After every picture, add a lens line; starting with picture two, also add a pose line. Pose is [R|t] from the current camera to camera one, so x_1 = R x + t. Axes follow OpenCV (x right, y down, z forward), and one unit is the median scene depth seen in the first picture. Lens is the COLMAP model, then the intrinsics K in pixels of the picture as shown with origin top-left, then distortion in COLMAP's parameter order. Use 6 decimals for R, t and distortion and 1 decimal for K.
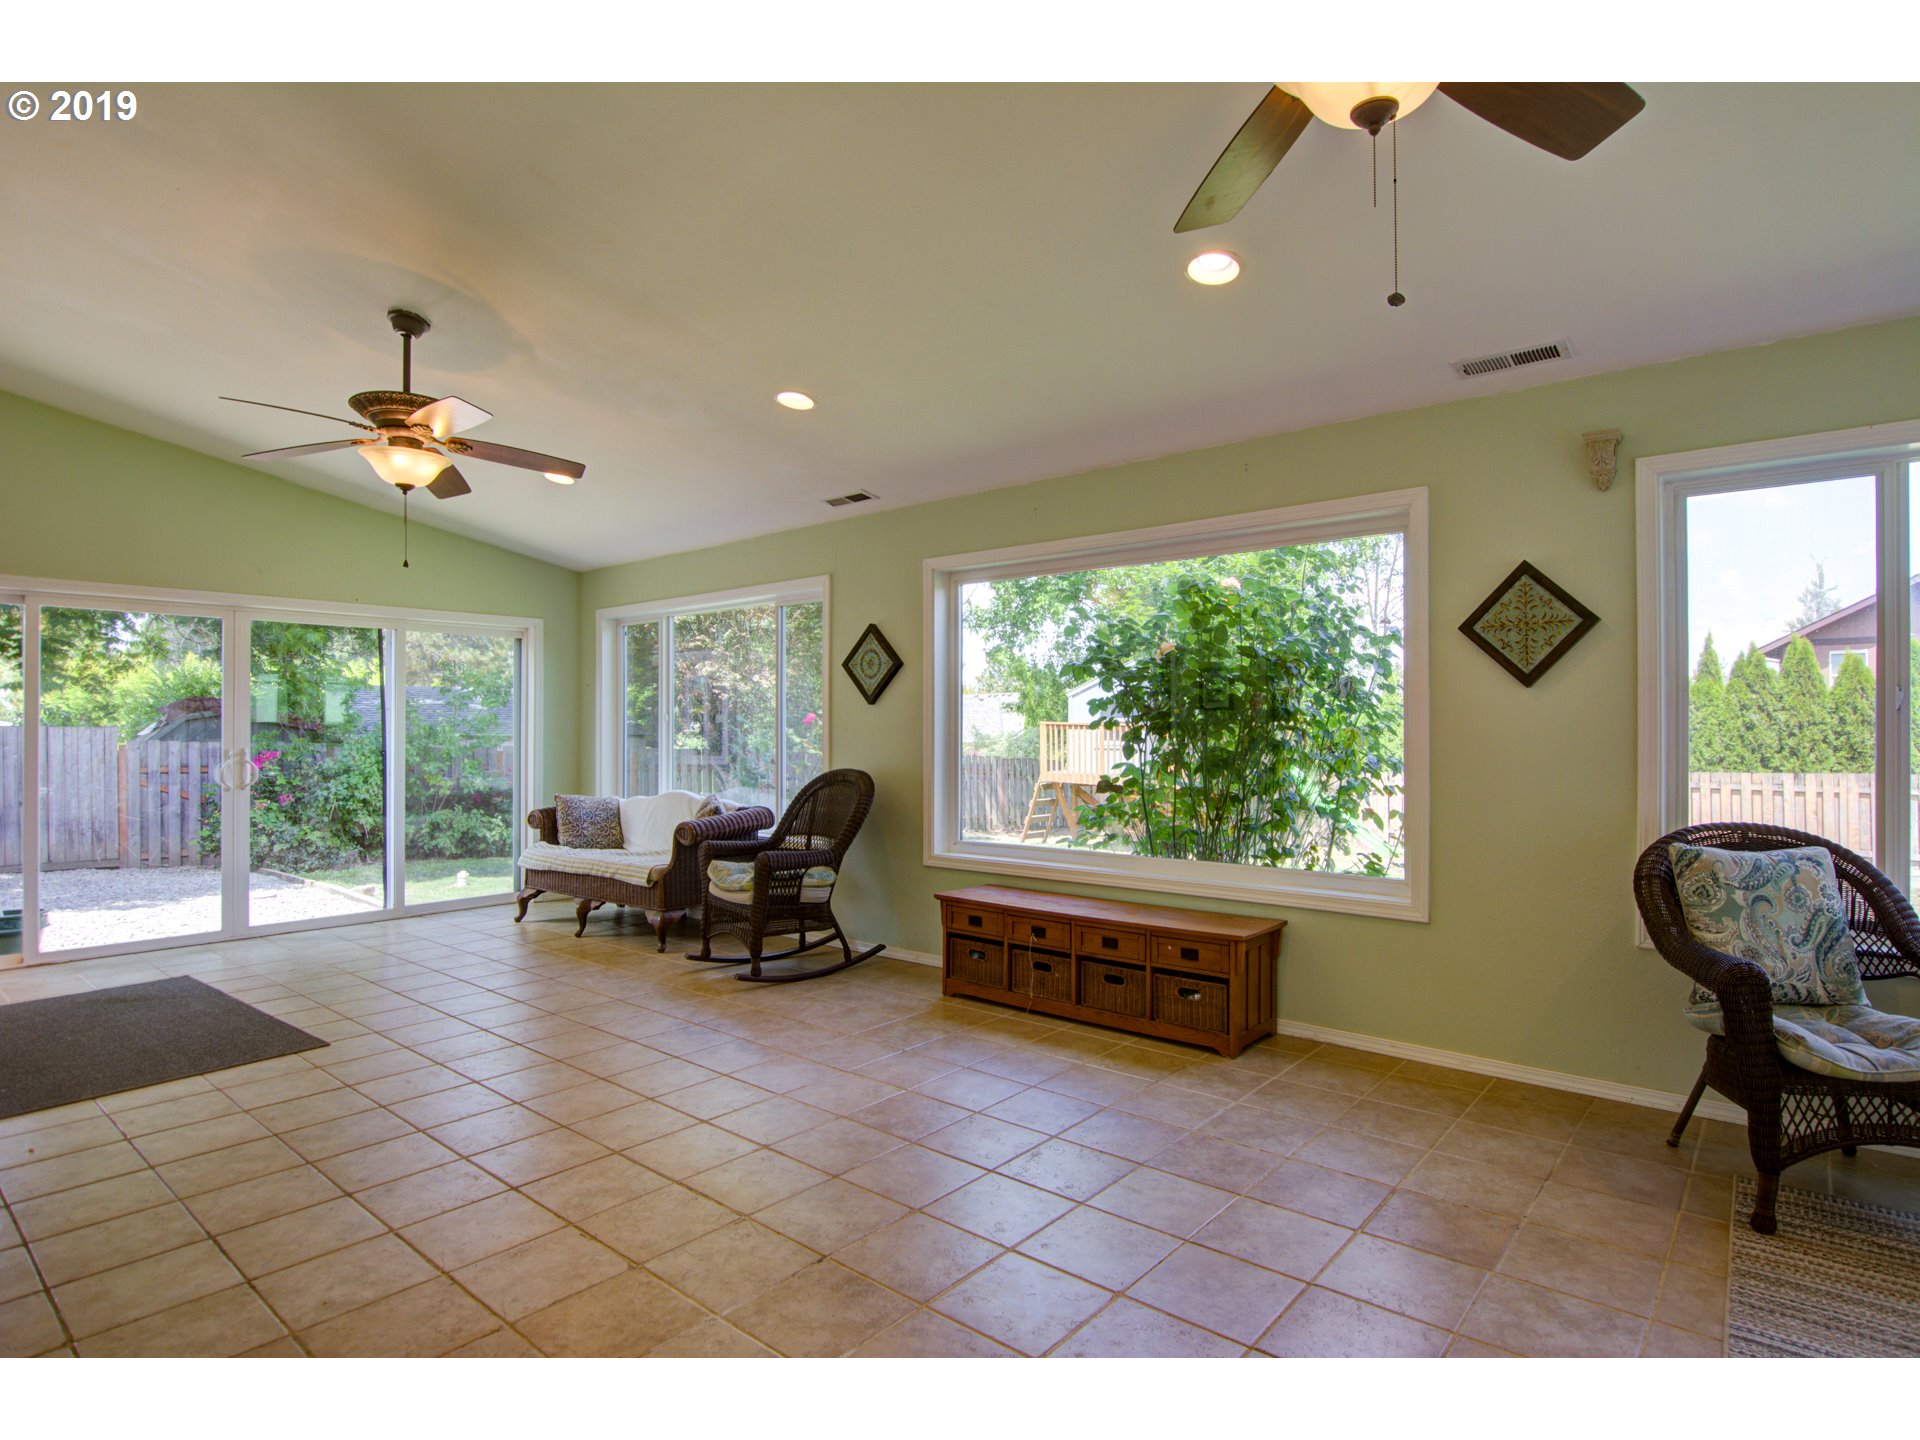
lens RADIAL K [[1012.1, 0, 960.0], [0, 1012.1, 720.0], [0, 0, 1]] dist [-0.026567, 0.000739]
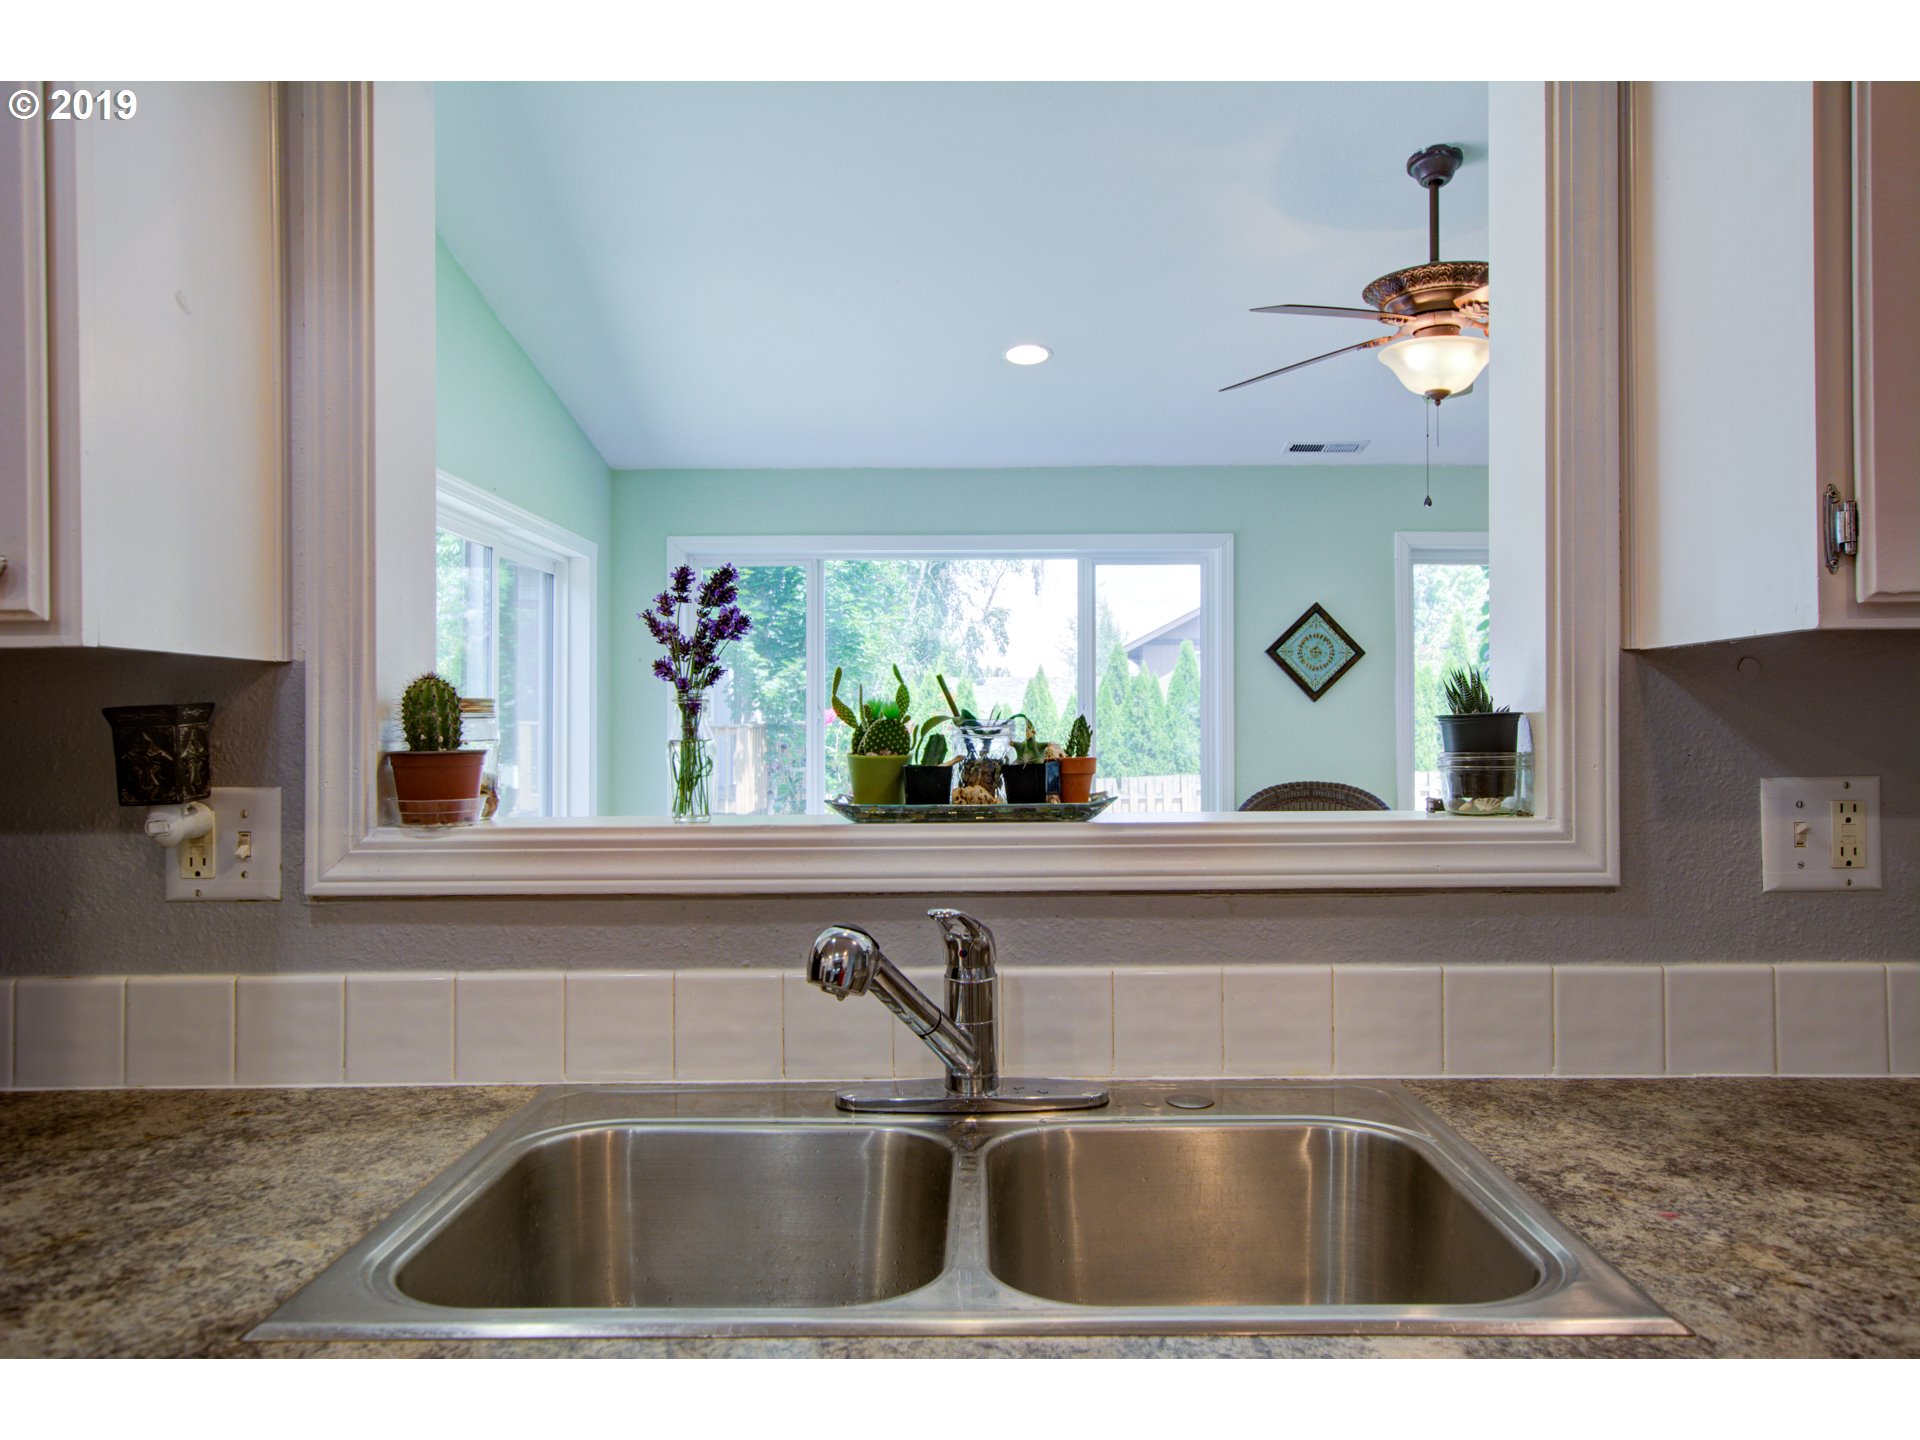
lens RADIAL K [[1394.4, 0, 966.9], [0, 1394.4, 725.8], [0, 0, 1]] dist [0.002493, 0.001712]
pose [[0.770401, 0.002046, 0.637556, -1.130009], [-0.004414, 0.999988, 0.002125, 0.002552], [-0.637544, -0.004451, 0.770401, 0.350738]]
